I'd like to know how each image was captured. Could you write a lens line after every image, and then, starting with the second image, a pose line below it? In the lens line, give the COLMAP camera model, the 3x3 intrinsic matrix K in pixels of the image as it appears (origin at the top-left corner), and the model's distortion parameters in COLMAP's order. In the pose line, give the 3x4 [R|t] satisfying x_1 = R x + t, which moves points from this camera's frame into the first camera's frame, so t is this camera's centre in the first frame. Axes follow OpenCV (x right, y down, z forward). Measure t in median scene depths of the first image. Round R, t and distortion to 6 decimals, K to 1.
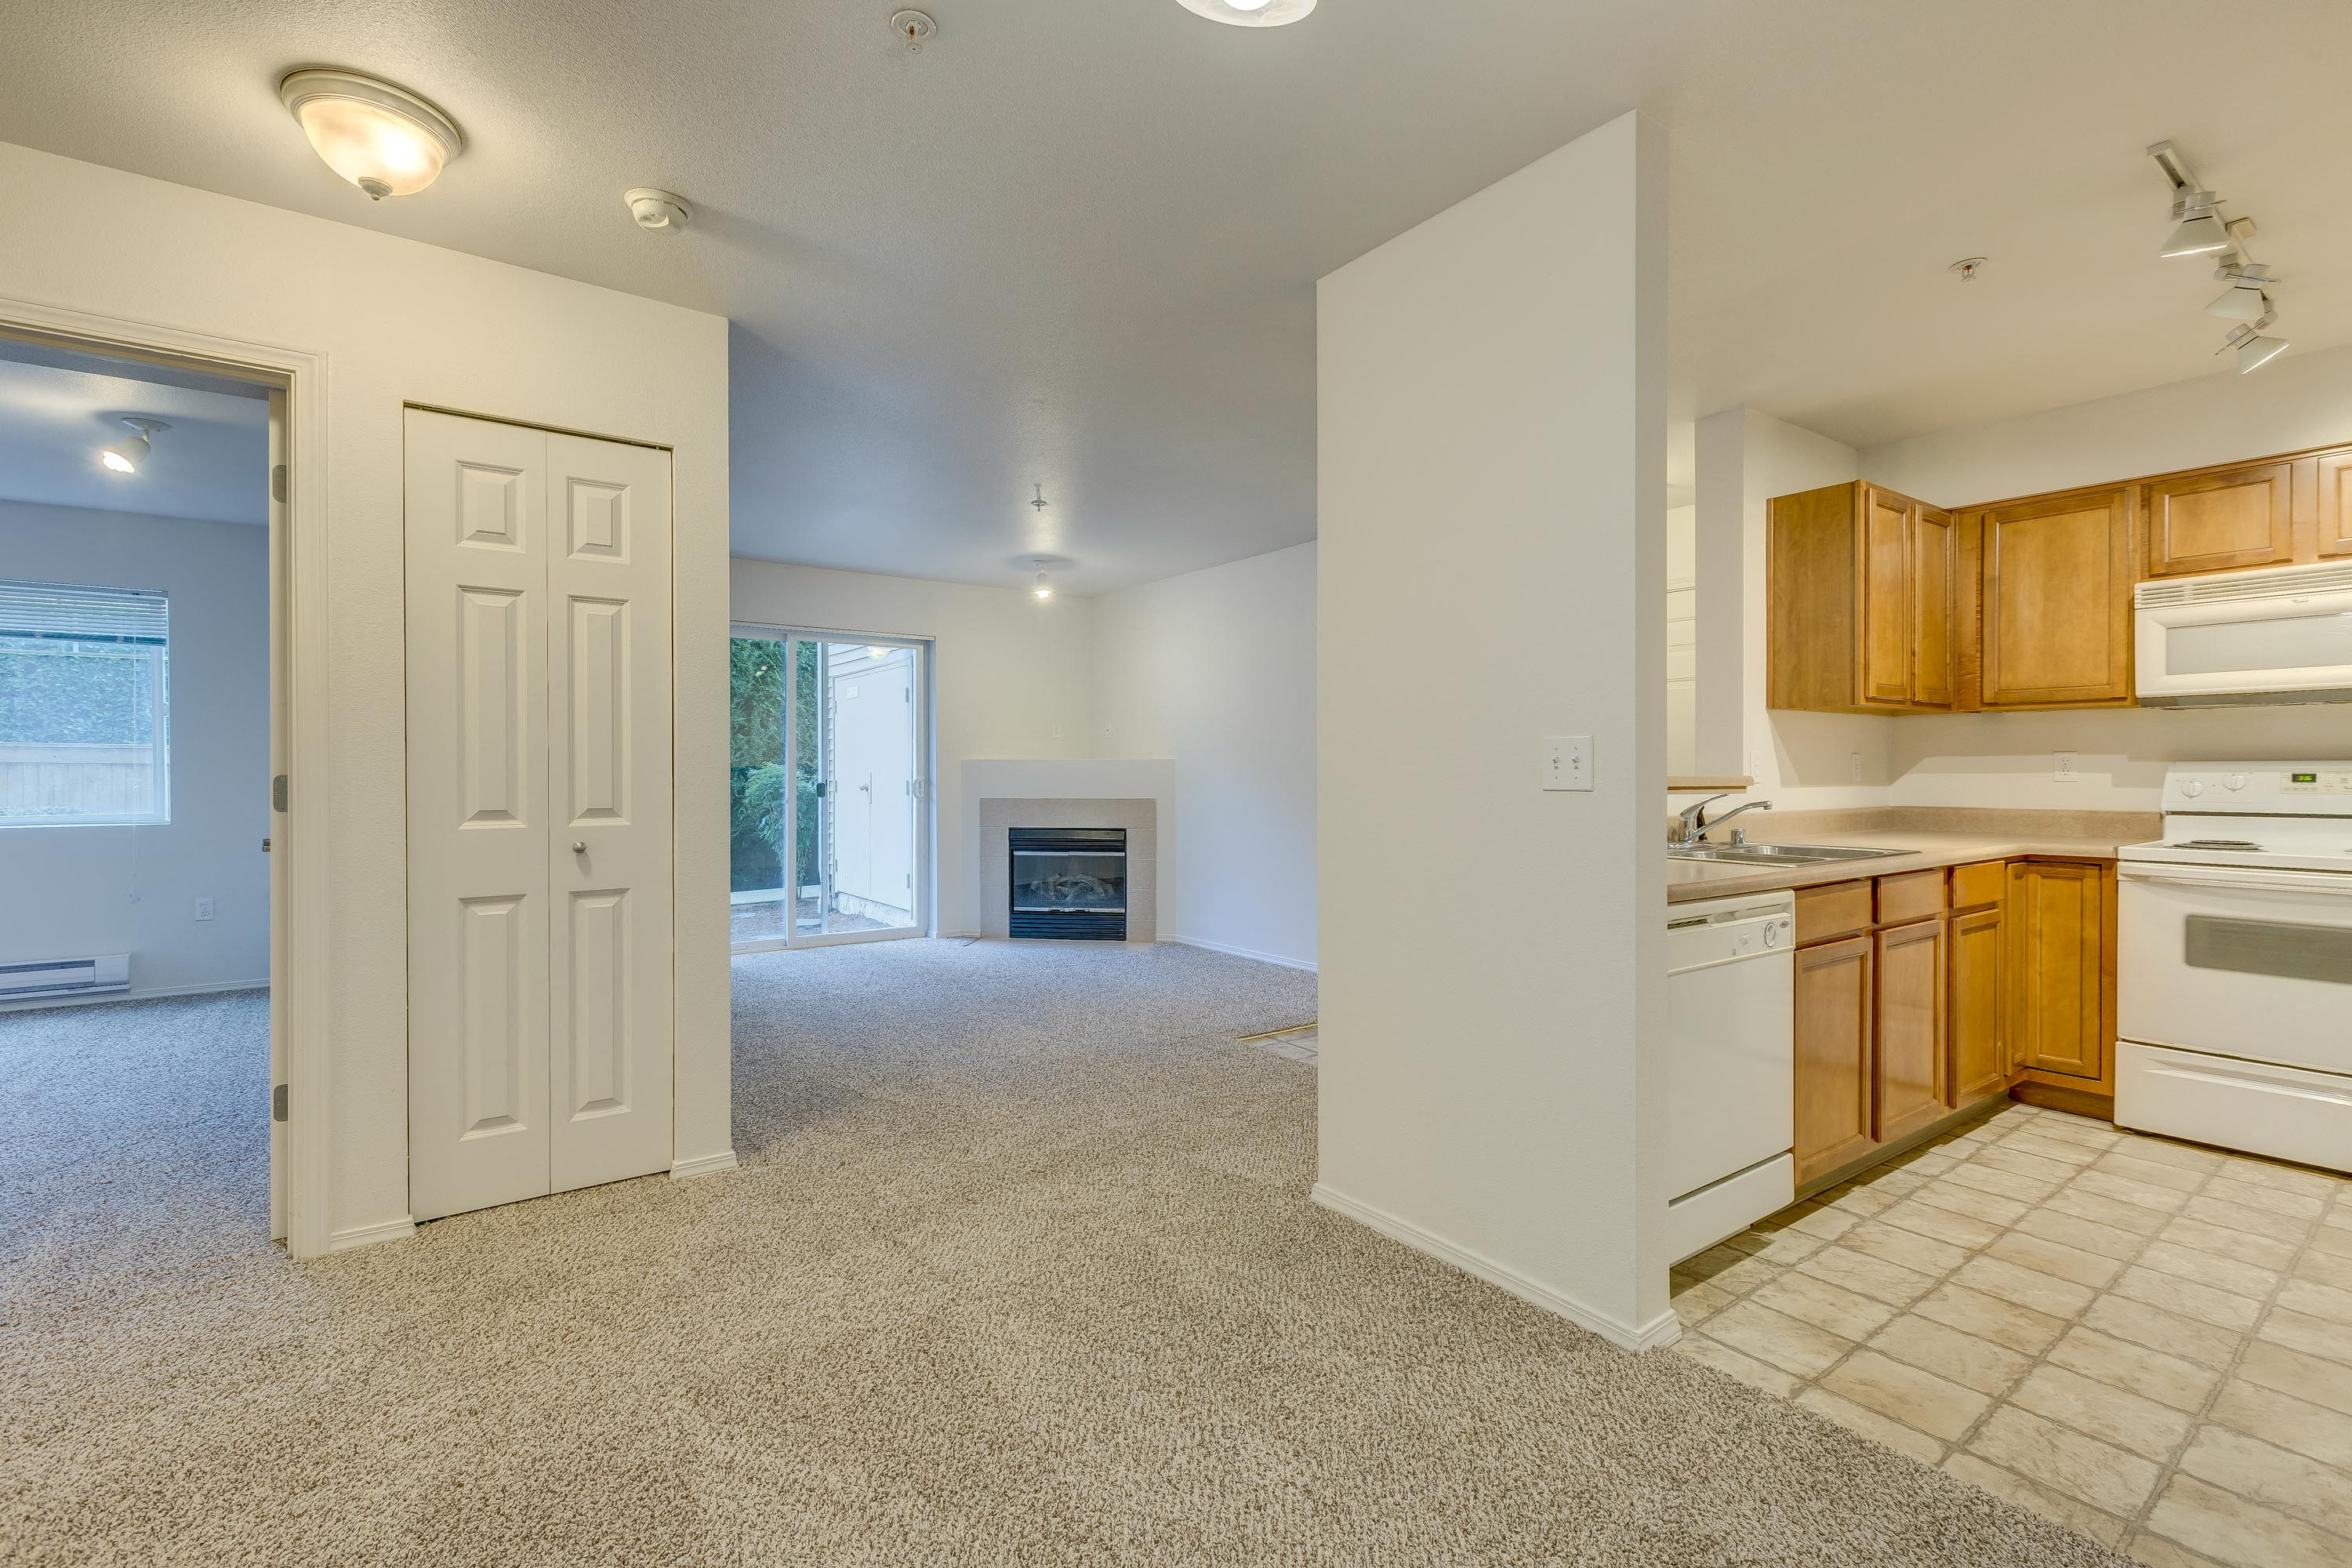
lens RADIAL K [[1077.2, 0, 1176.0], [0, 1077.2, 784.0], [0, 0, 1]] dist [-0.001720, -0.000304]
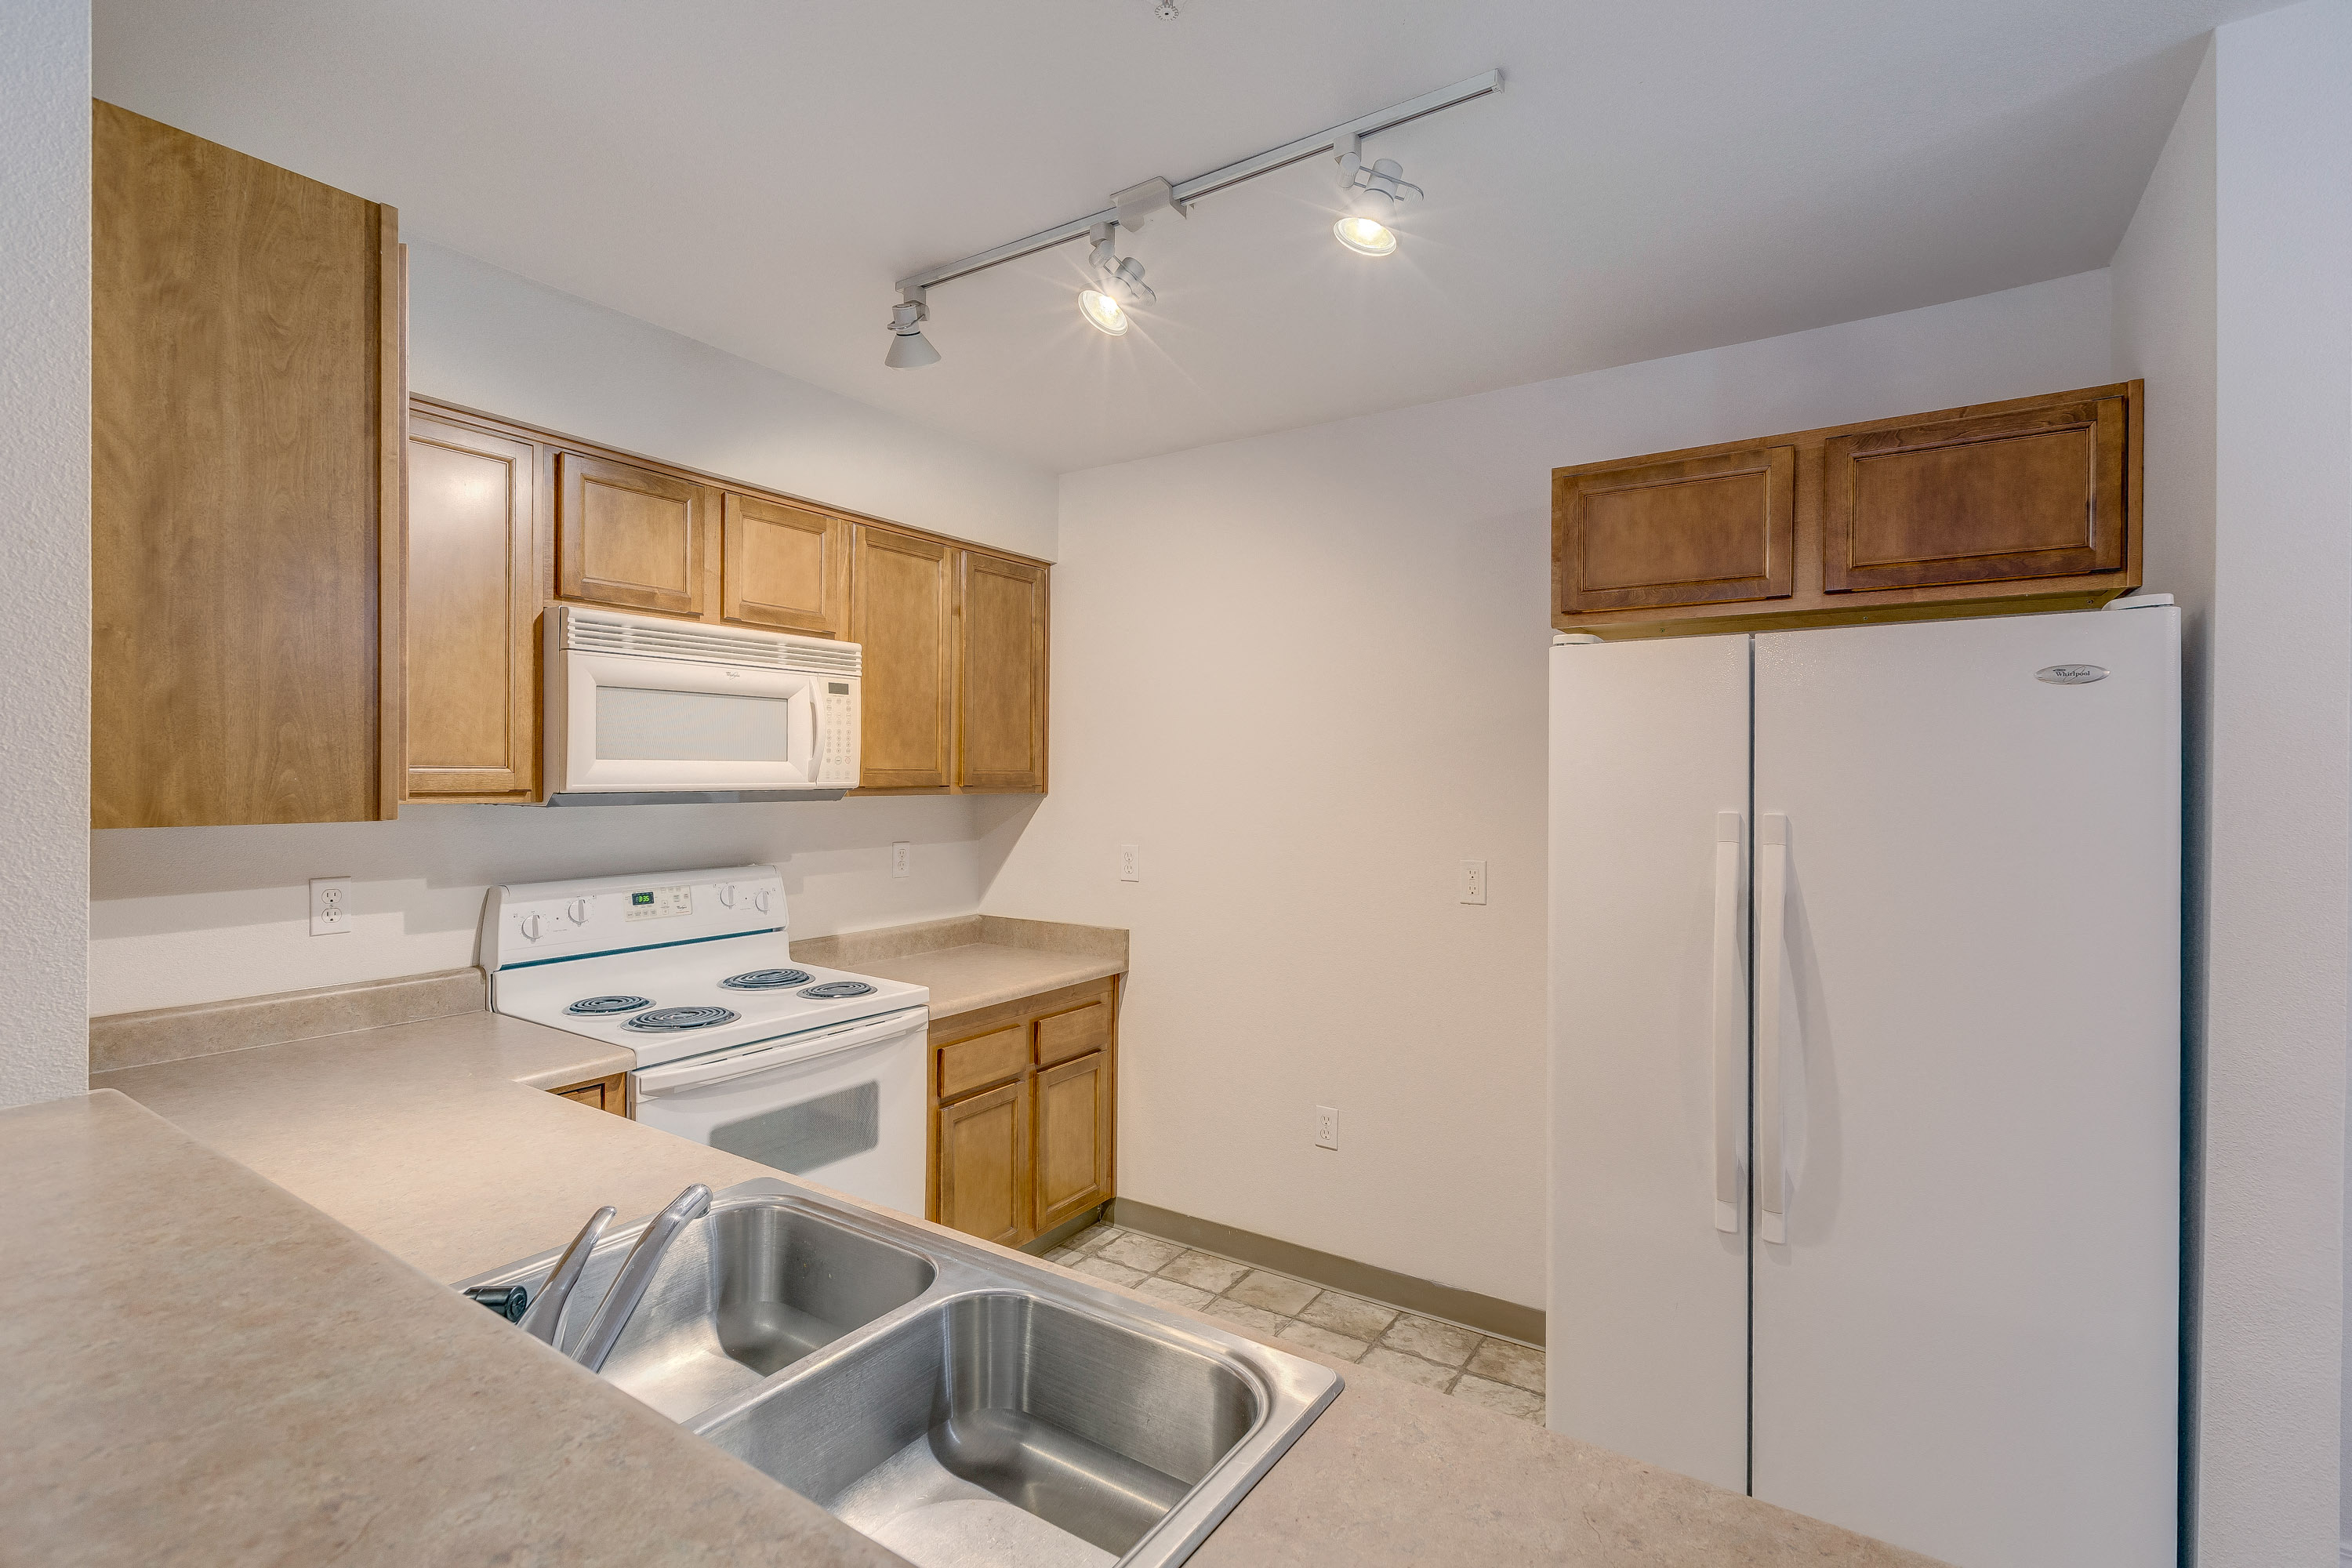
lens RADIAL K [[1077.2, 0, 1176.0], [0, 1077.2, 784.0], [0, 0, 1]] dist [-0.001720, -0.000304]
pose [[-0.334134, -0.004614, 0.942514, 0.194483], [0.007291, 0.999945, 0.007480, -0.085004], [-0.942497, 0.009371, -0.334082, 0.850491]]
